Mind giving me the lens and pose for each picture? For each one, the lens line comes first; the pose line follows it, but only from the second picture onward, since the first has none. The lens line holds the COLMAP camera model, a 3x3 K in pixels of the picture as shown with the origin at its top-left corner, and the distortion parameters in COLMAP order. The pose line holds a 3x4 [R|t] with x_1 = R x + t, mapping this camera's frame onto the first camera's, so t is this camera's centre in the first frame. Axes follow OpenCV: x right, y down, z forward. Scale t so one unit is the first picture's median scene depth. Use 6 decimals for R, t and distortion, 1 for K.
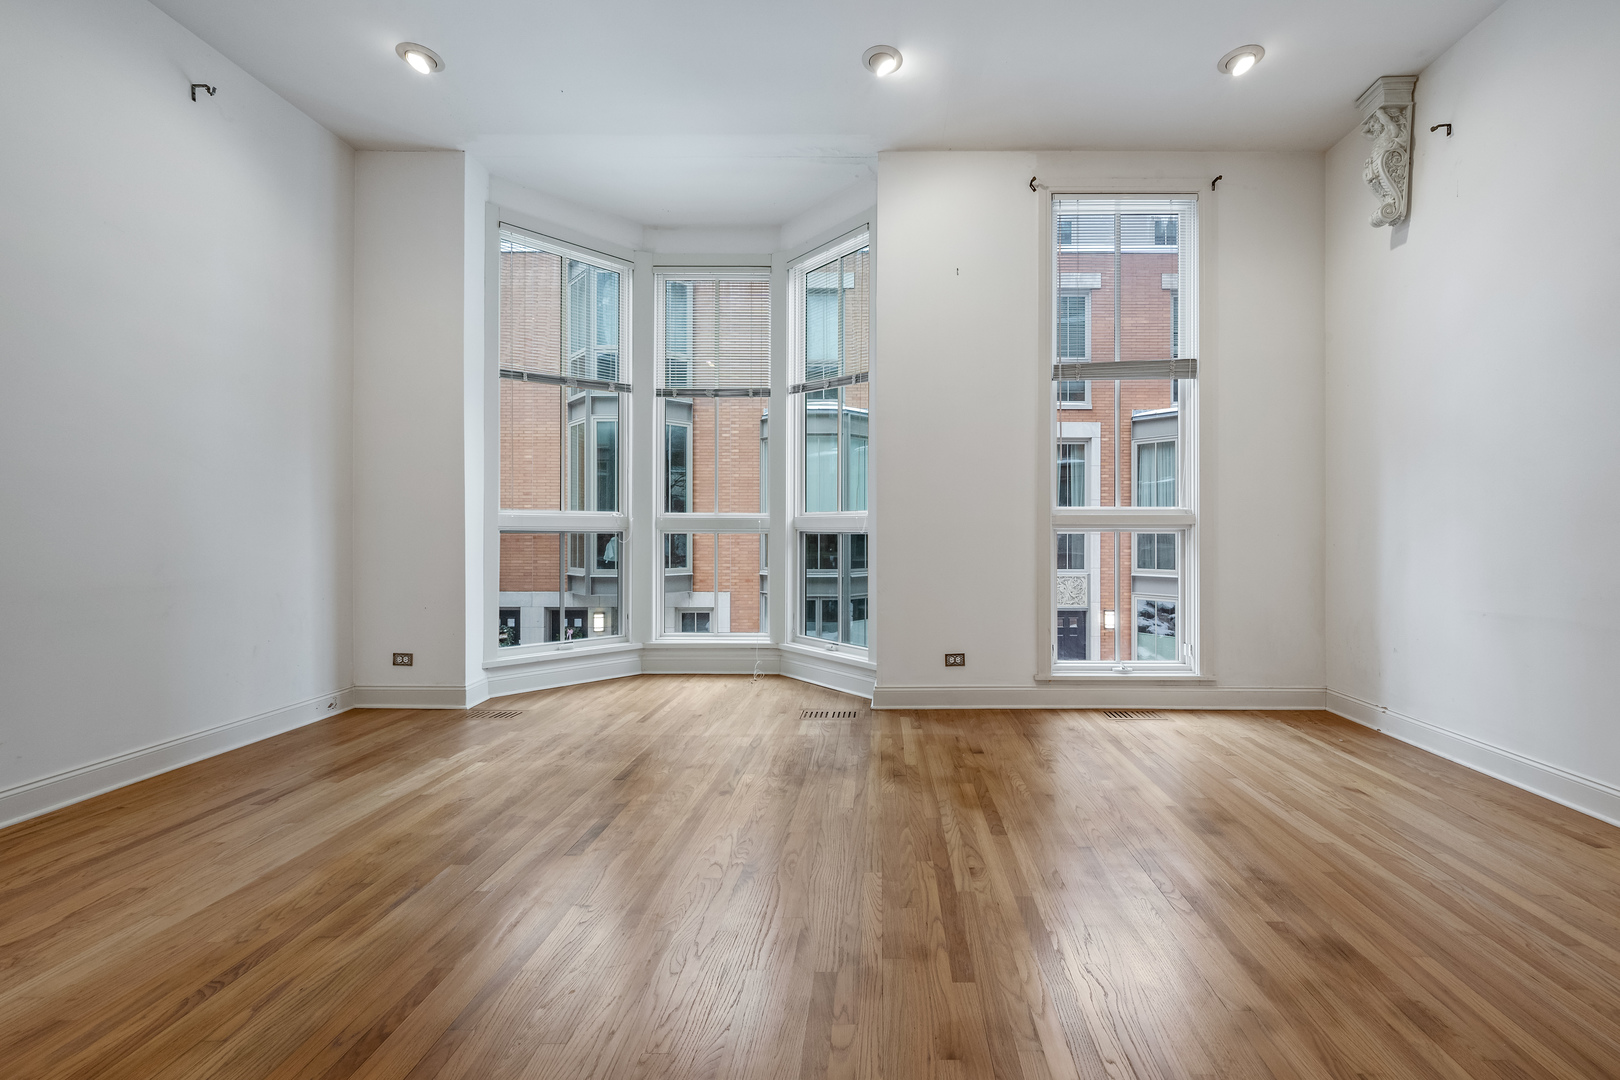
lens RADIAL K [[636.3, 0, 885.6], [0, 636.3, 518.4], [0, 0, 1]] dist [-0.001414, 0.000064]
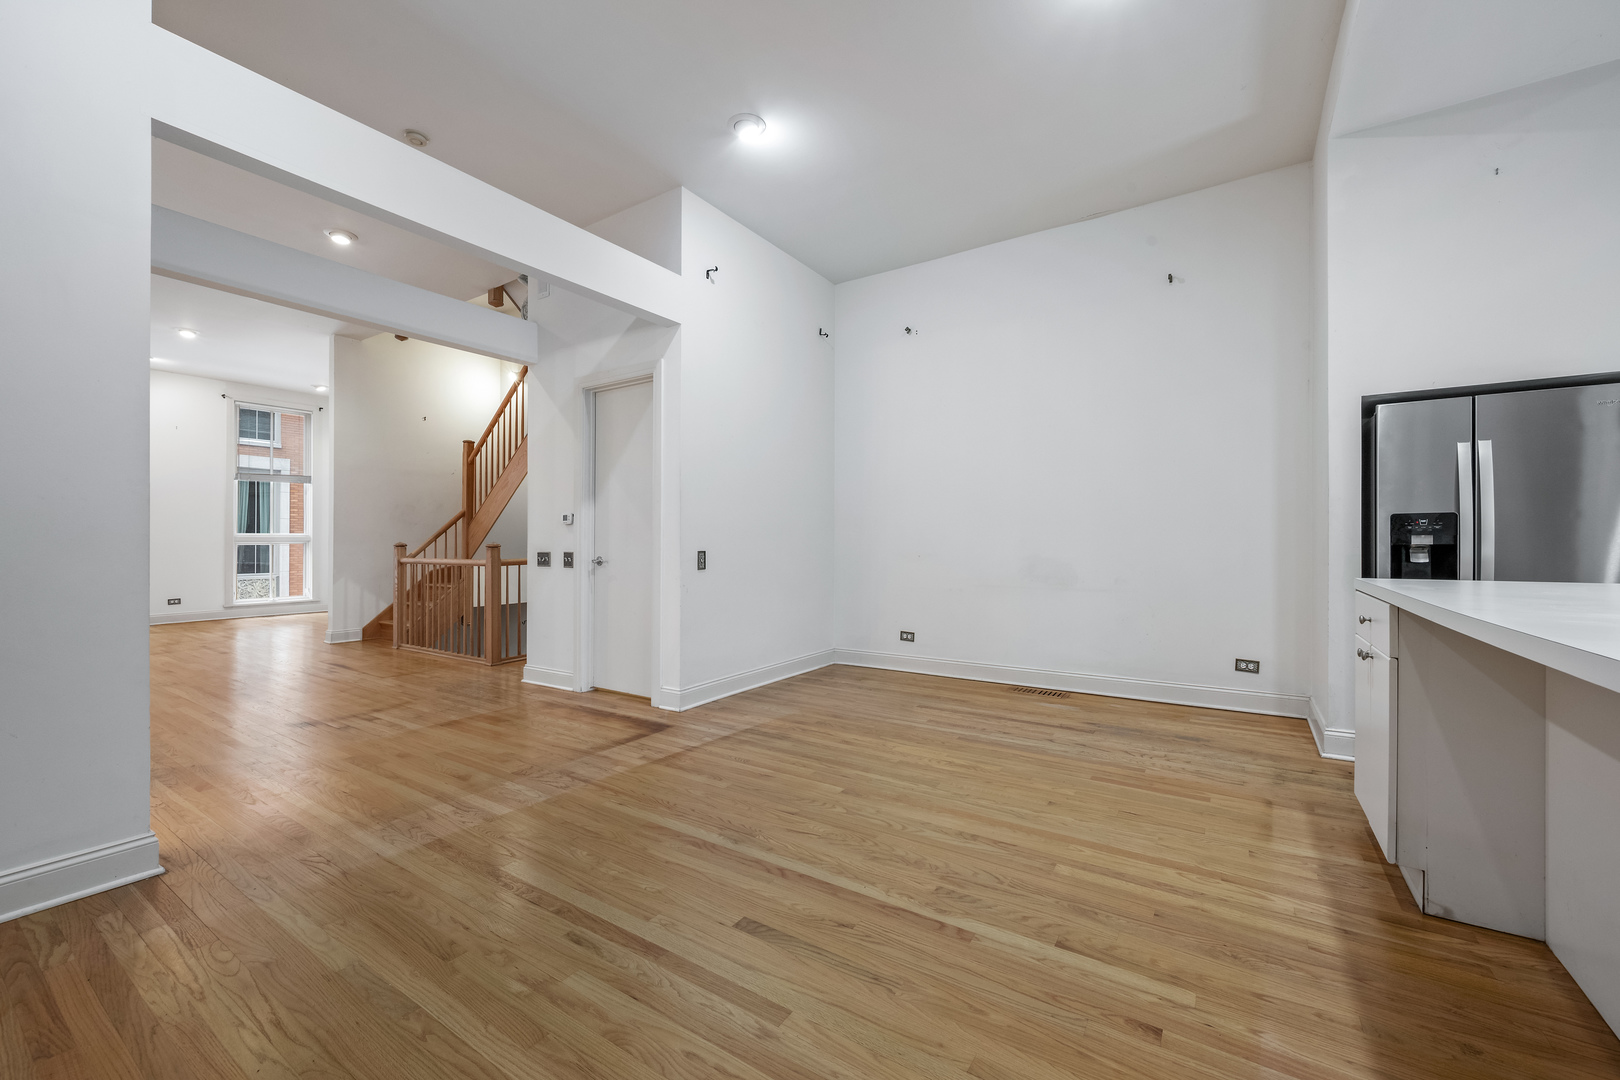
lens RADIAL K [[636.3, 0, 825.2], [0, 636.3, 535.3], [0, 0, 1]] dist [-0.001414, 0.000064]
pose [[0.540112, 0.009545, 0.841539, -0.532871], [-0.014296, 0.999895, -0.002166, -0.038250], [-0.841472, -0.010861, 0.540192, -2.098570]]
